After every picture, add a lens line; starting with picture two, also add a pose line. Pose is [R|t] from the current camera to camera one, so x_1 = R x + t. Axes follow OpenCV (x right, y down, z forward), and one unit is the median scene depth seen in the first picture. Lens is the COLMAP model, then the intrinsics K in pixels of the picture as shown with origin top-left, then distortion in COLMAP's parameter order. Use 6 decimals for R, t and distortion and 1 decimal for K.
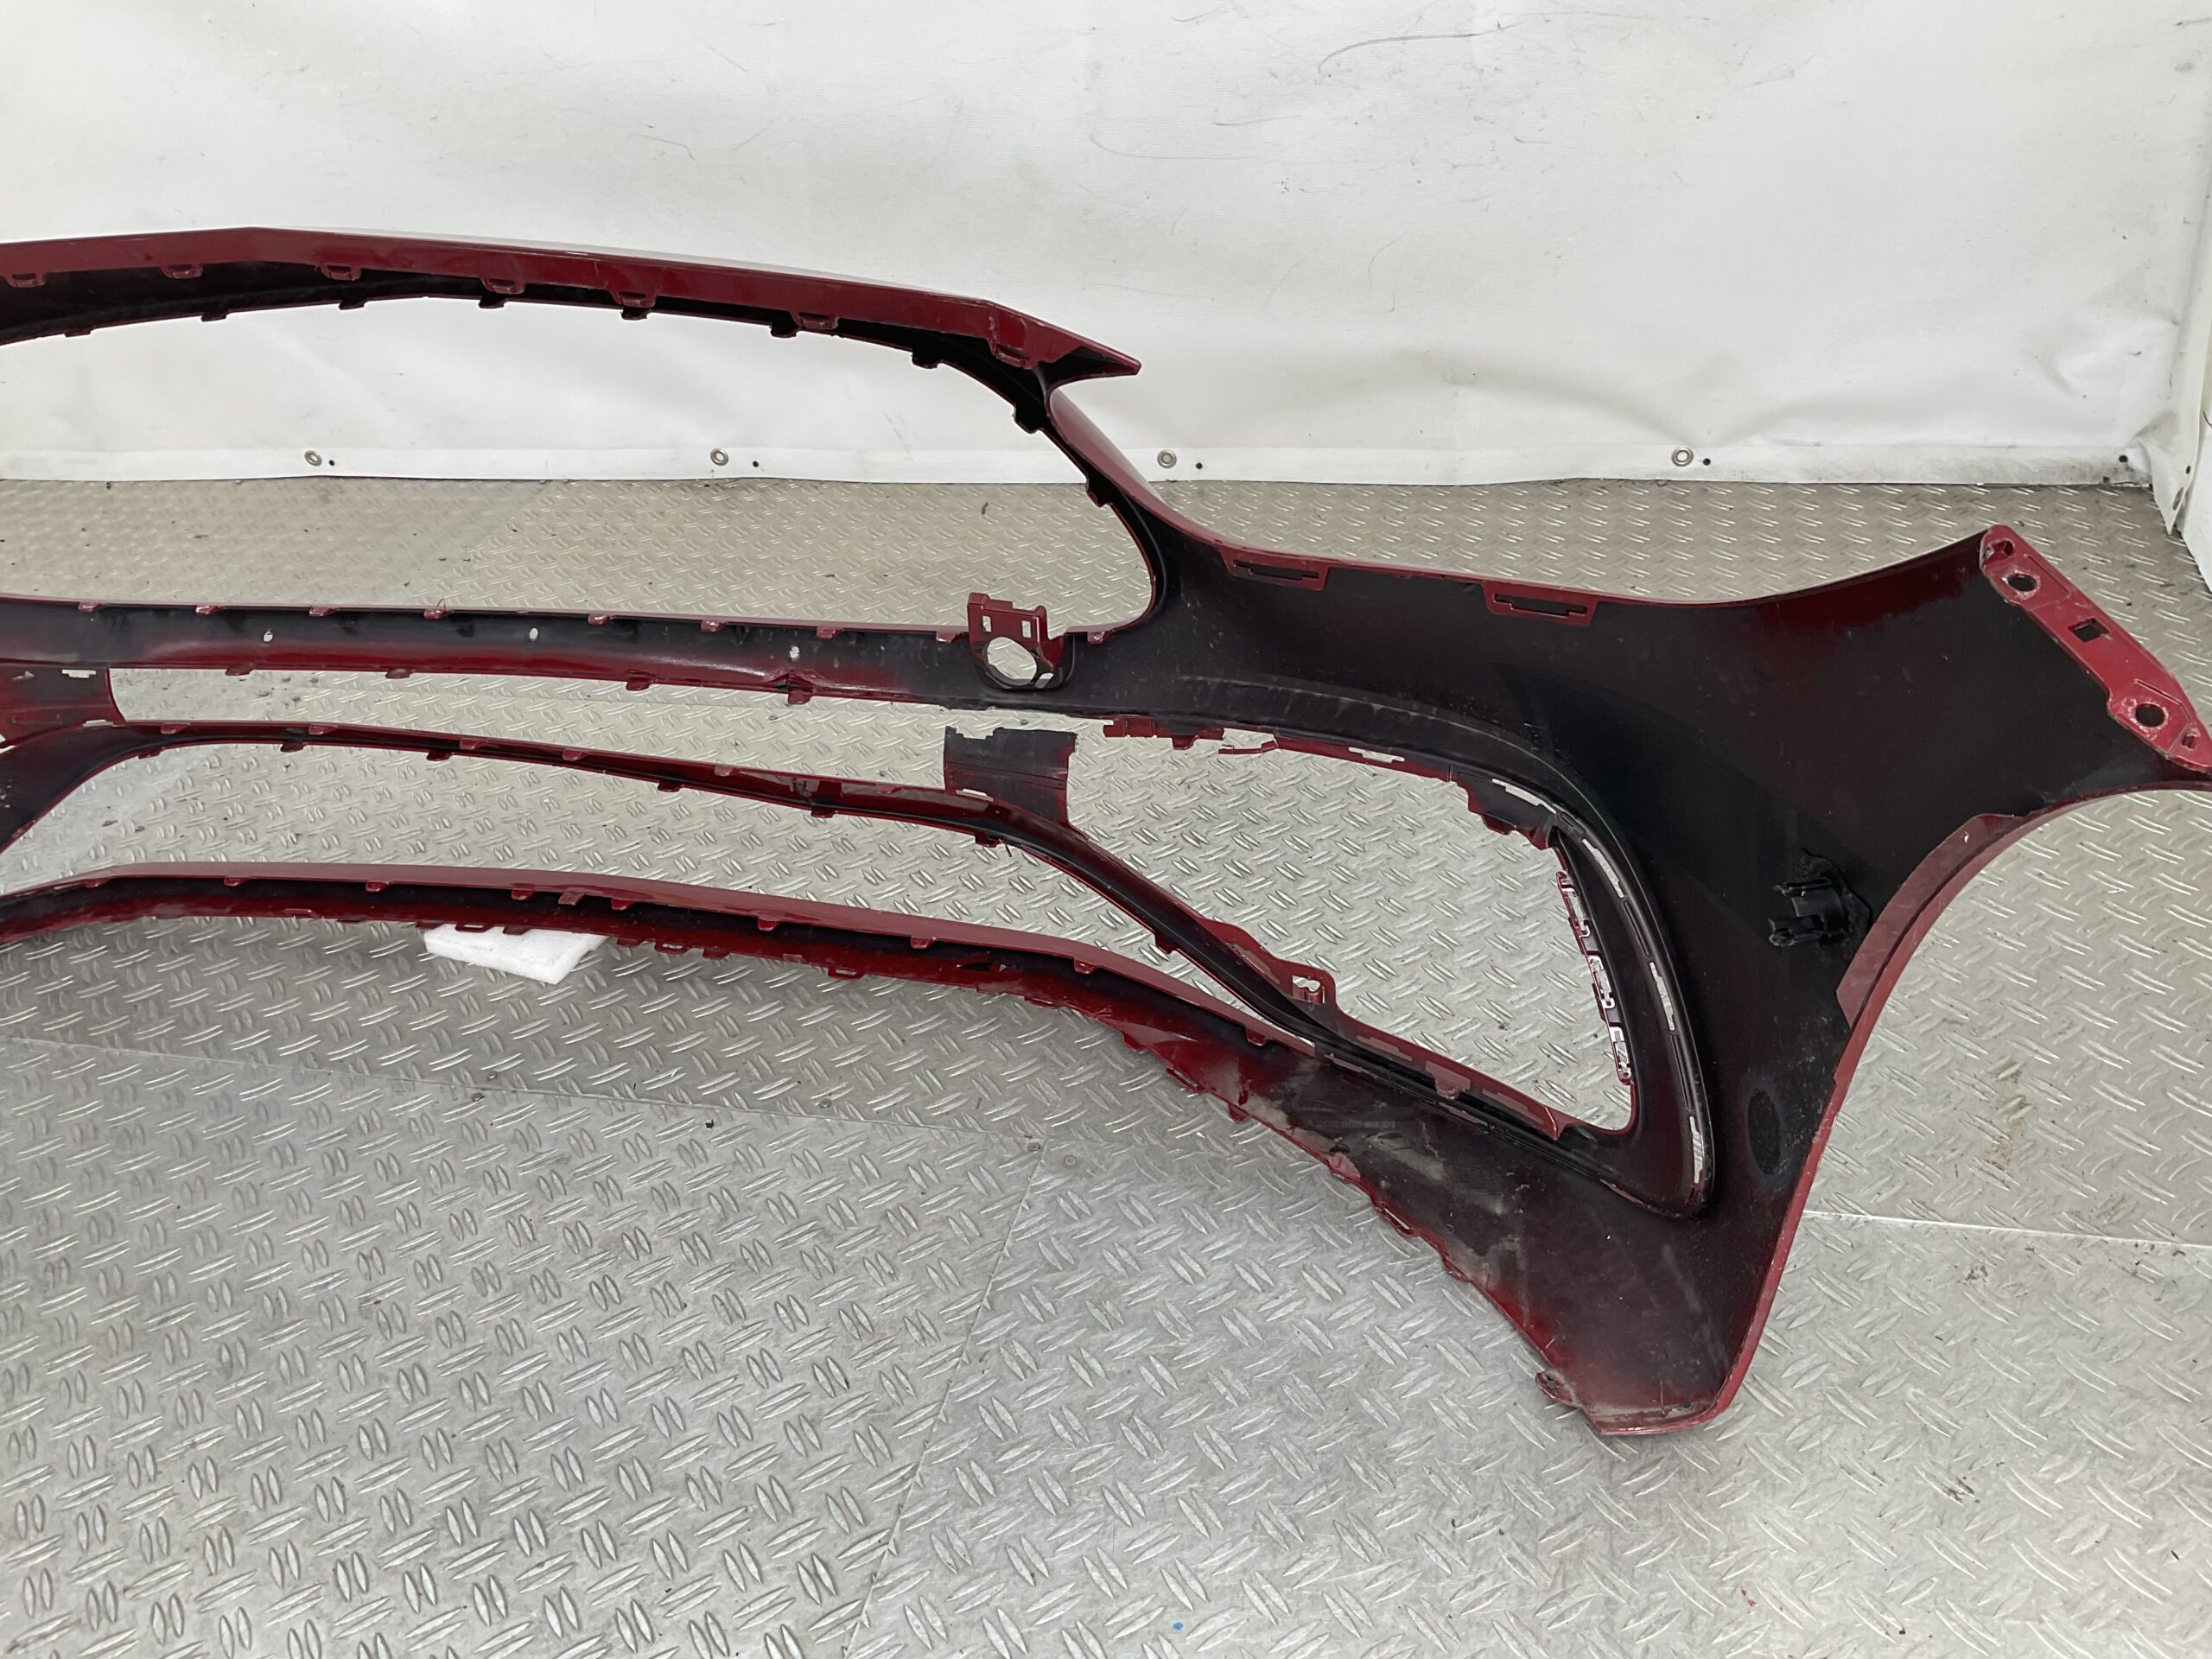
lens RADIAL K [[1818.6, 0, 1104.5], [0, 1818.6, 824.5], [0, 0, 1]] dist [0.128919, -0.262998]
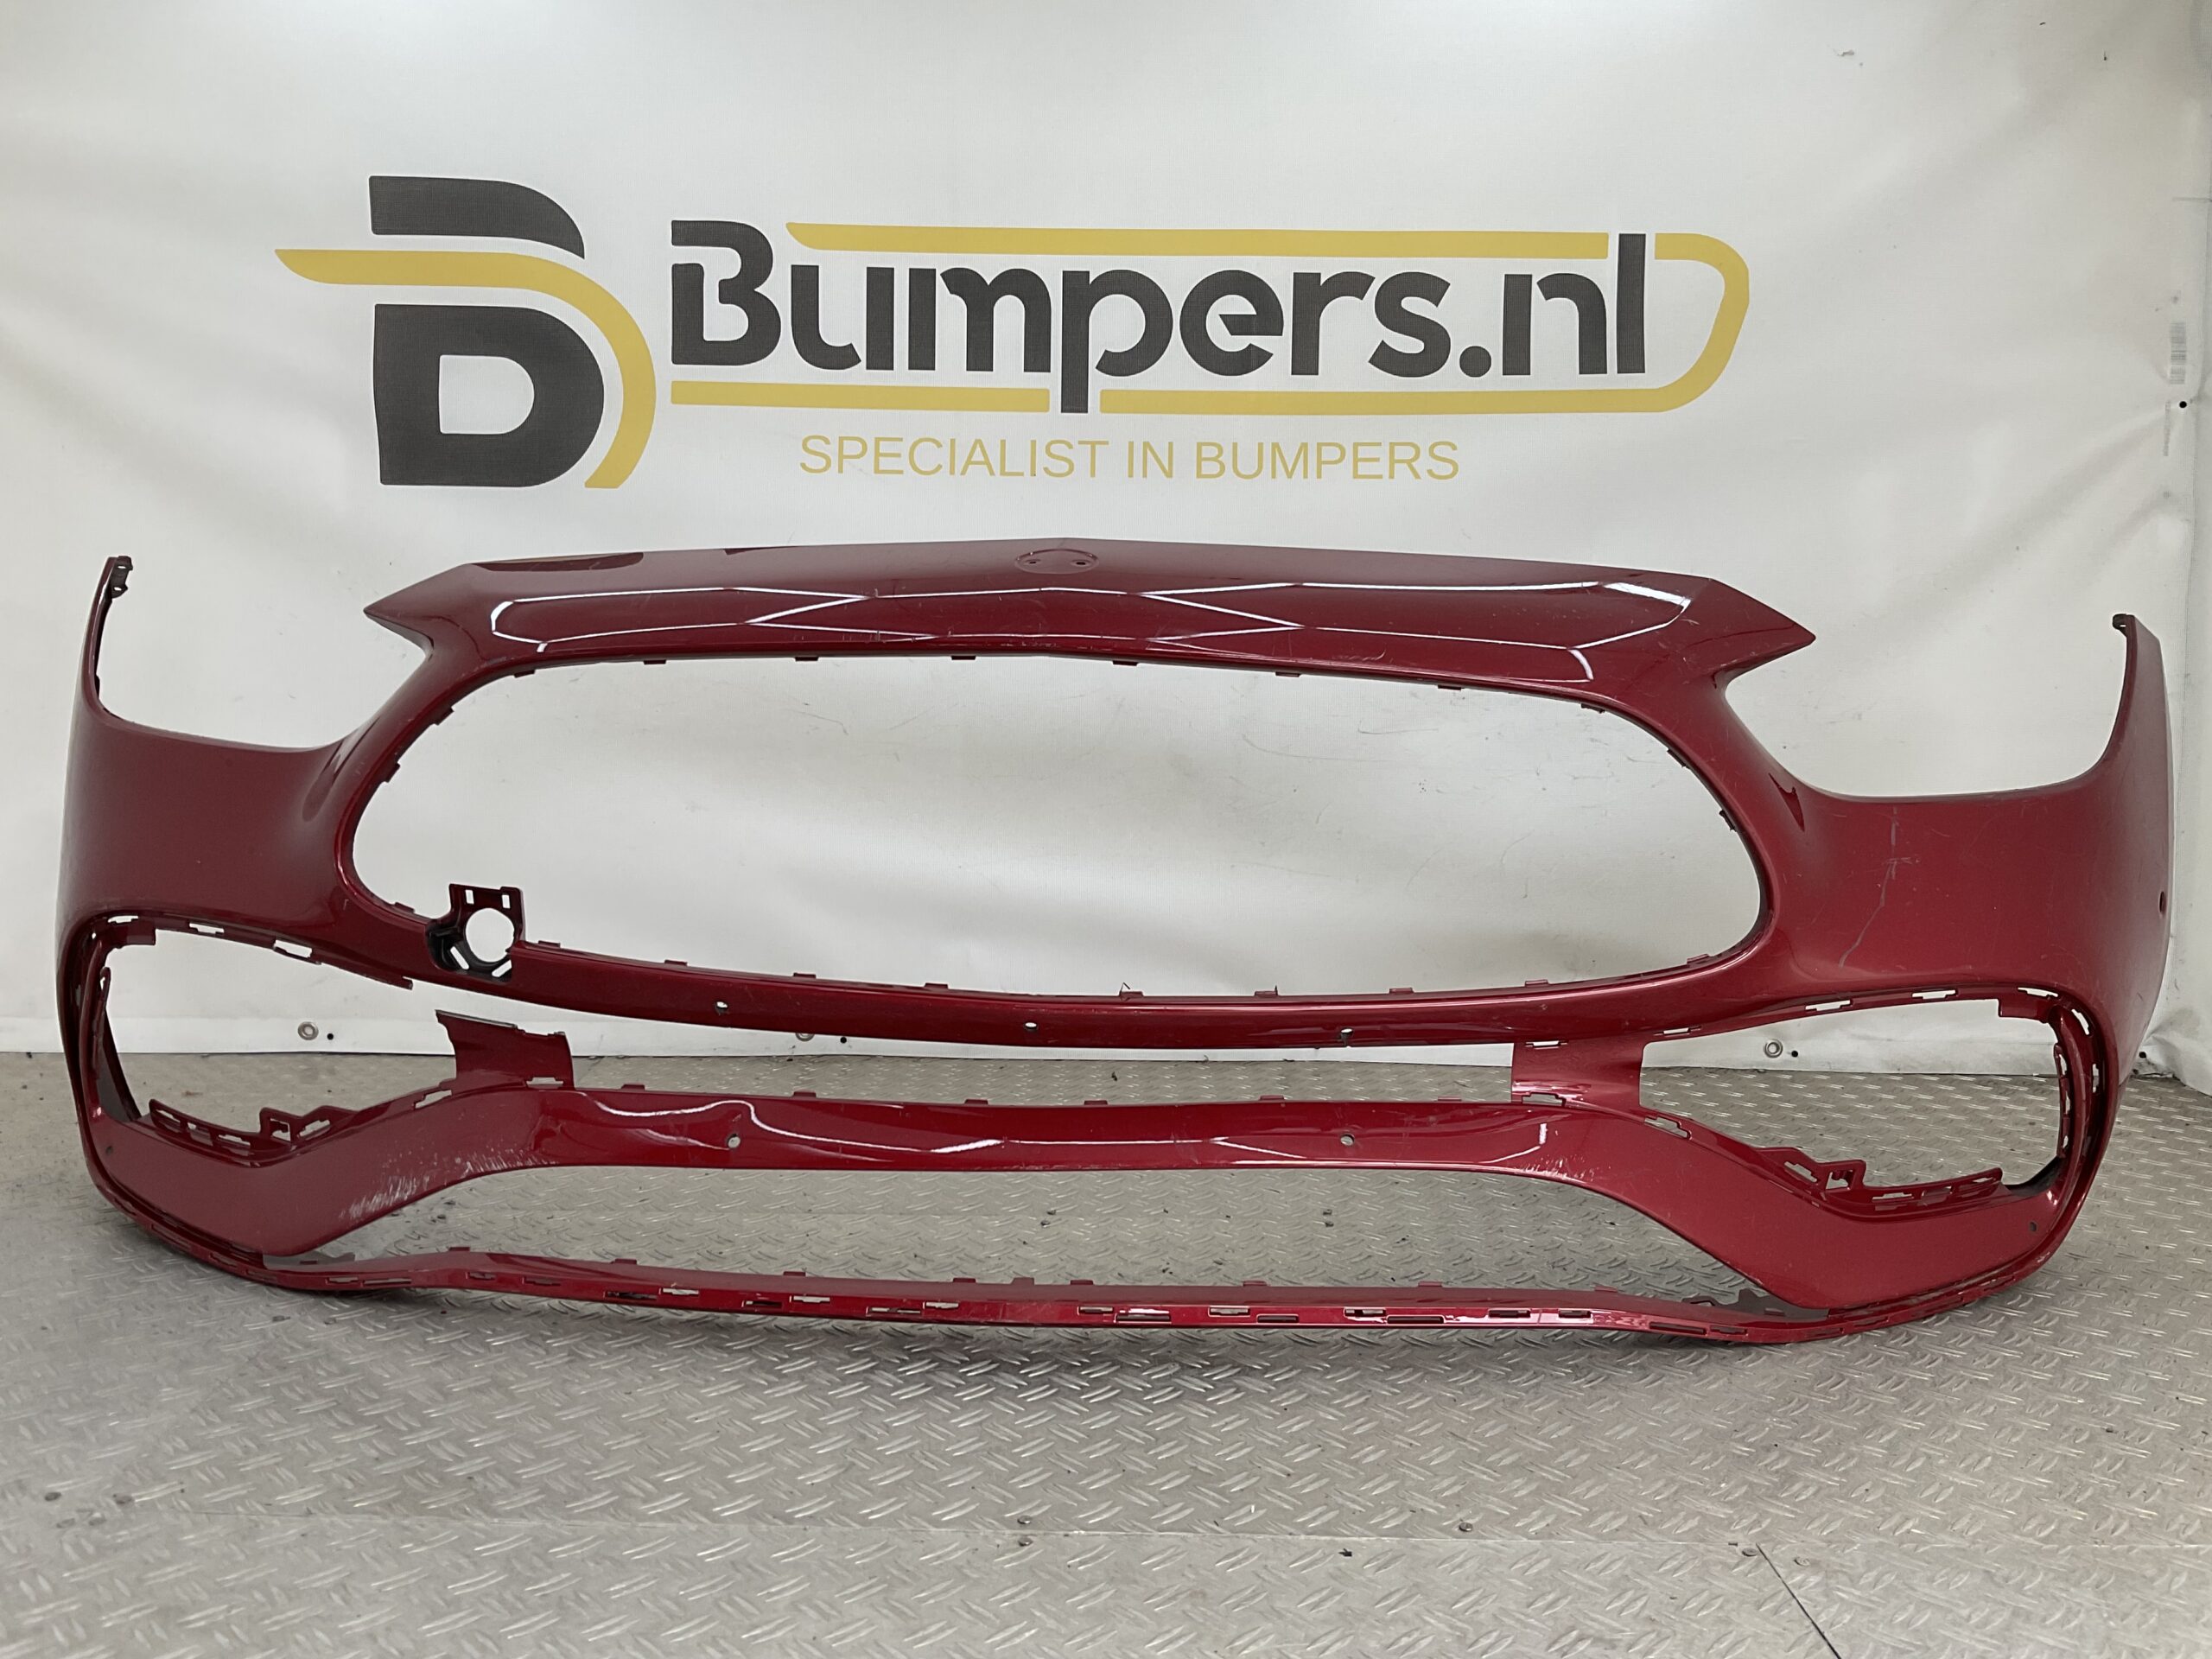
lens RADIAL K [[1808.1, 0, 1106.0], [0, 1808.1, 829.5], [0, 0, 1]] dist [0.149653, -0.316921]
pose [[0.966490, 0.078003, 0.244568, -0.499080], [0.038011, 0.898729, -0.436853, 0.208020], [-0.253876, 0.431510, 0.865648, 0.161475]]
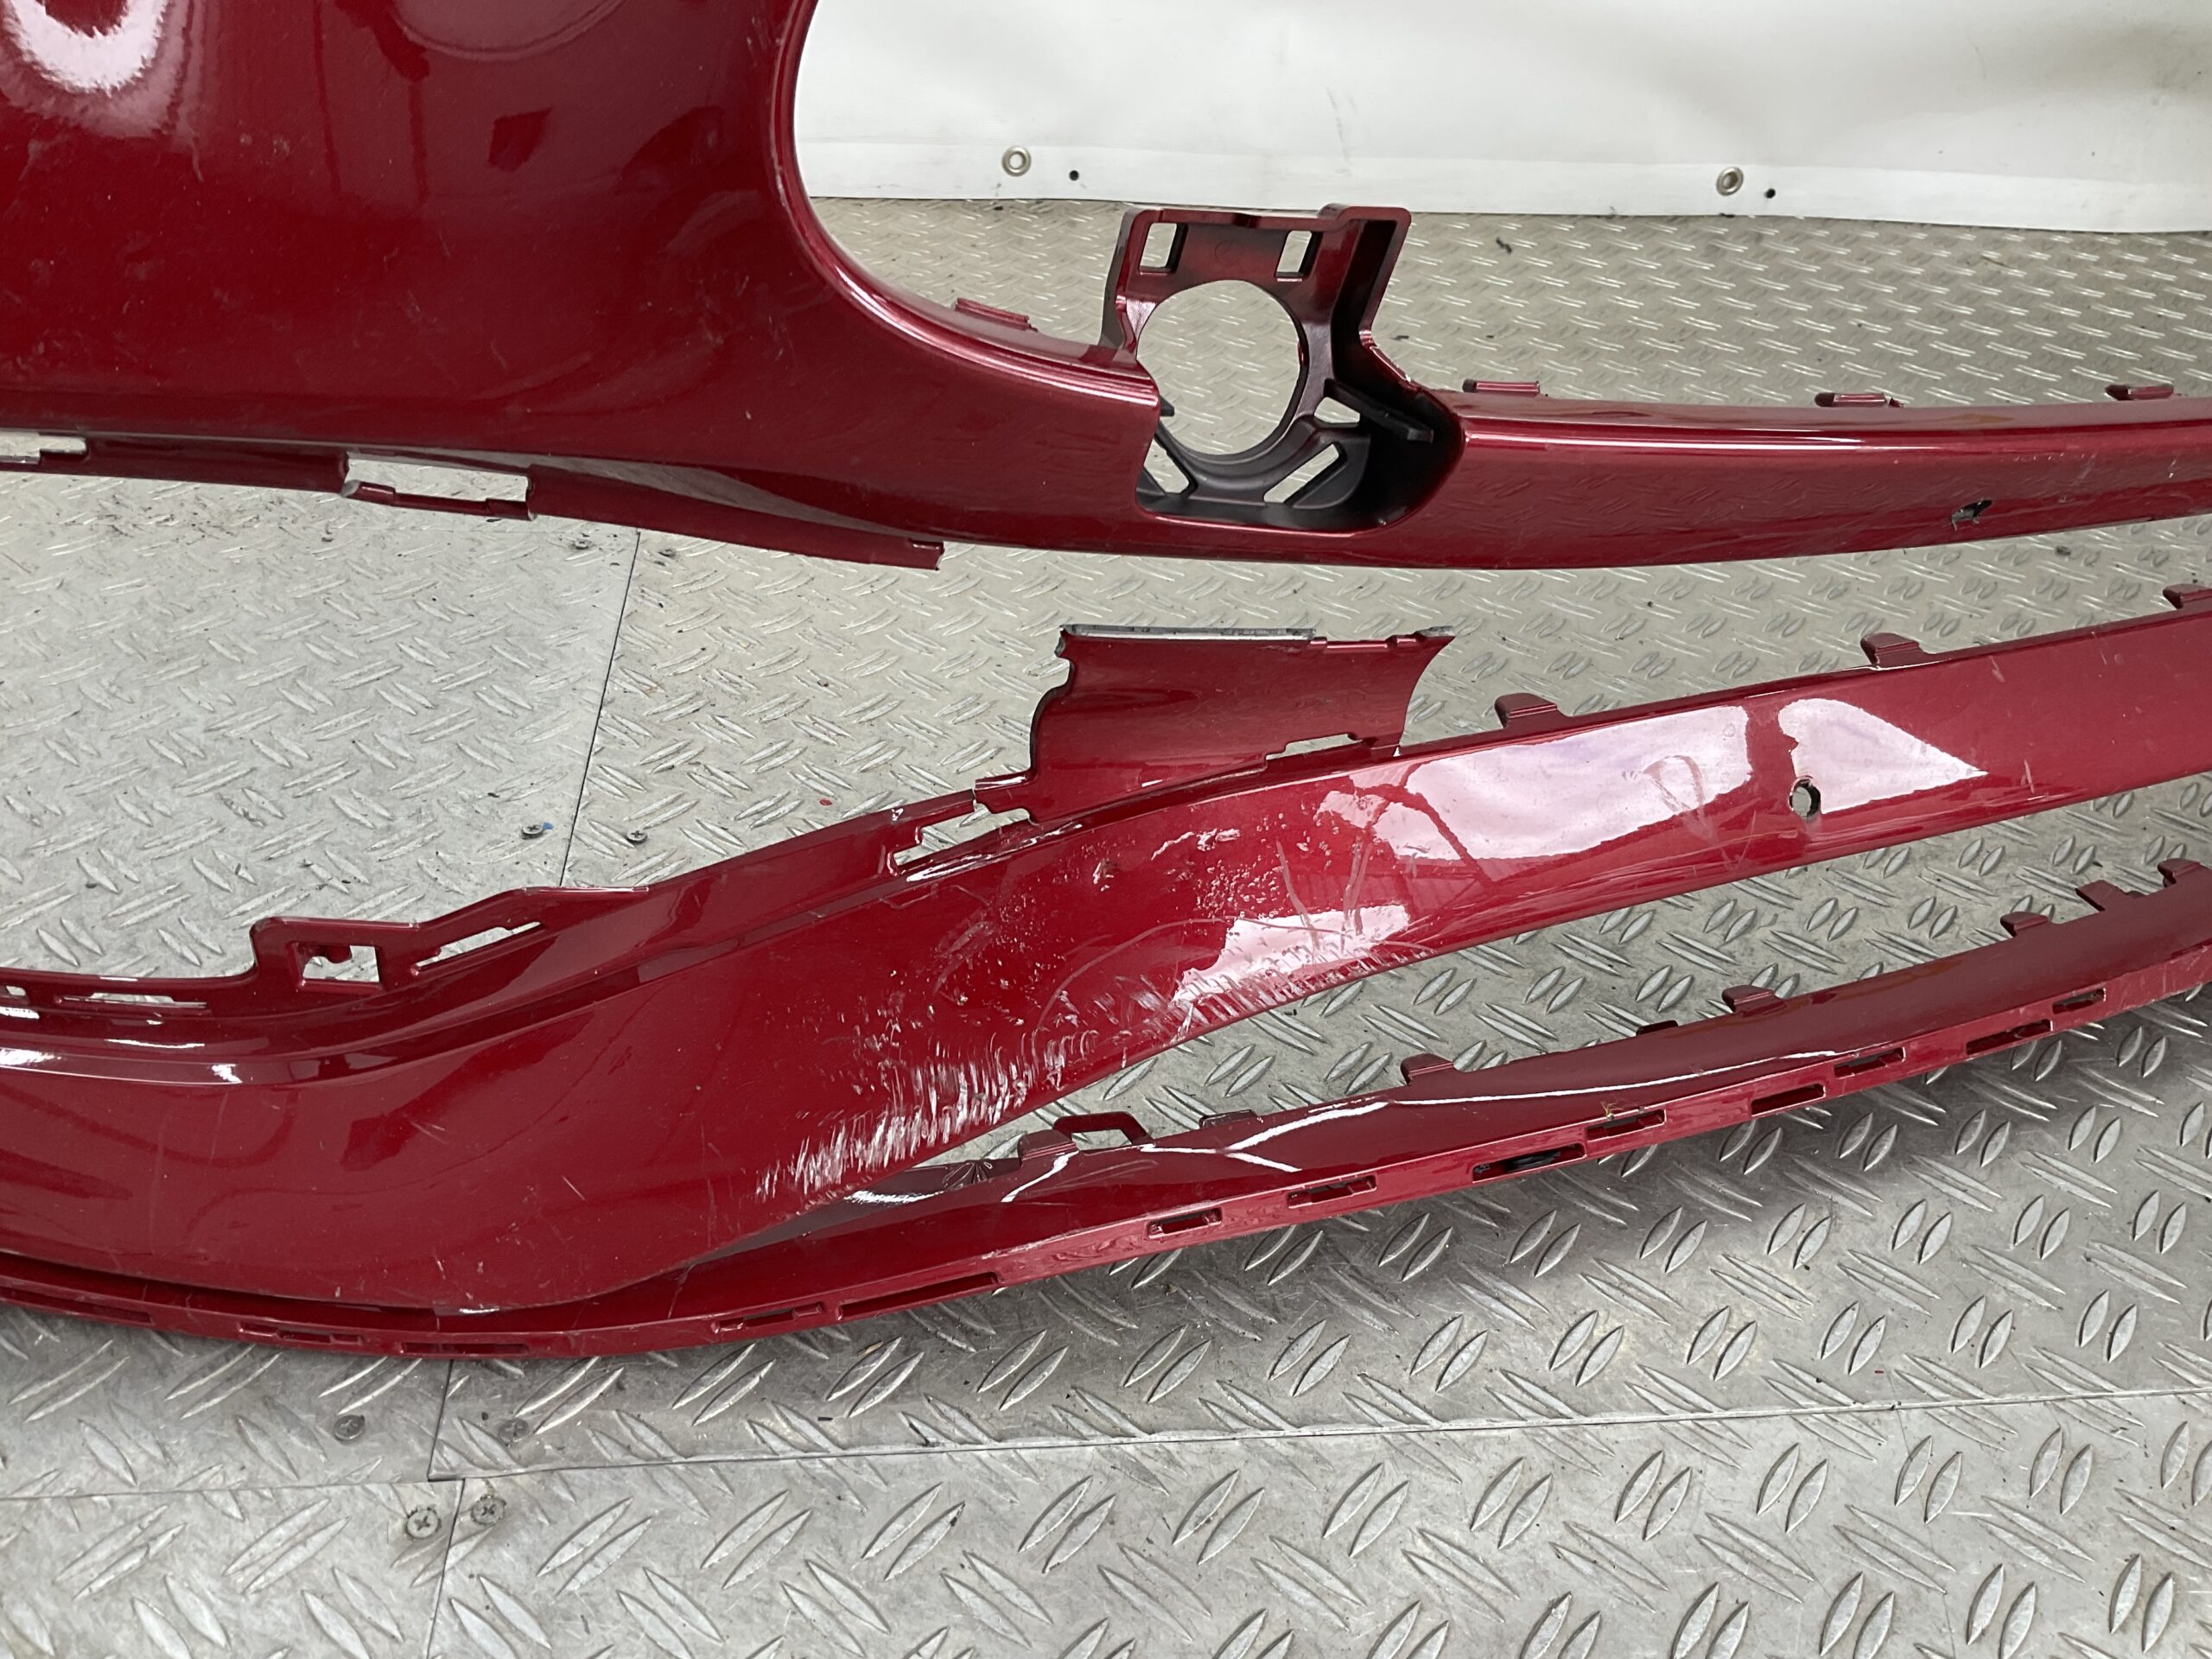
lens RADIAL K [[1842.2, 0, 1107.3], [0, 1842.2, 824.9], [0, 0, 1]] dist [0.047814, -0.094509]
pose [[0.931875, -0.074615, 0.355024, -0.699223], [0.055532, 0.996426, 0.063657, -0.027784], [-0.358505, -0.039605, 0.932687, 0.673509]]
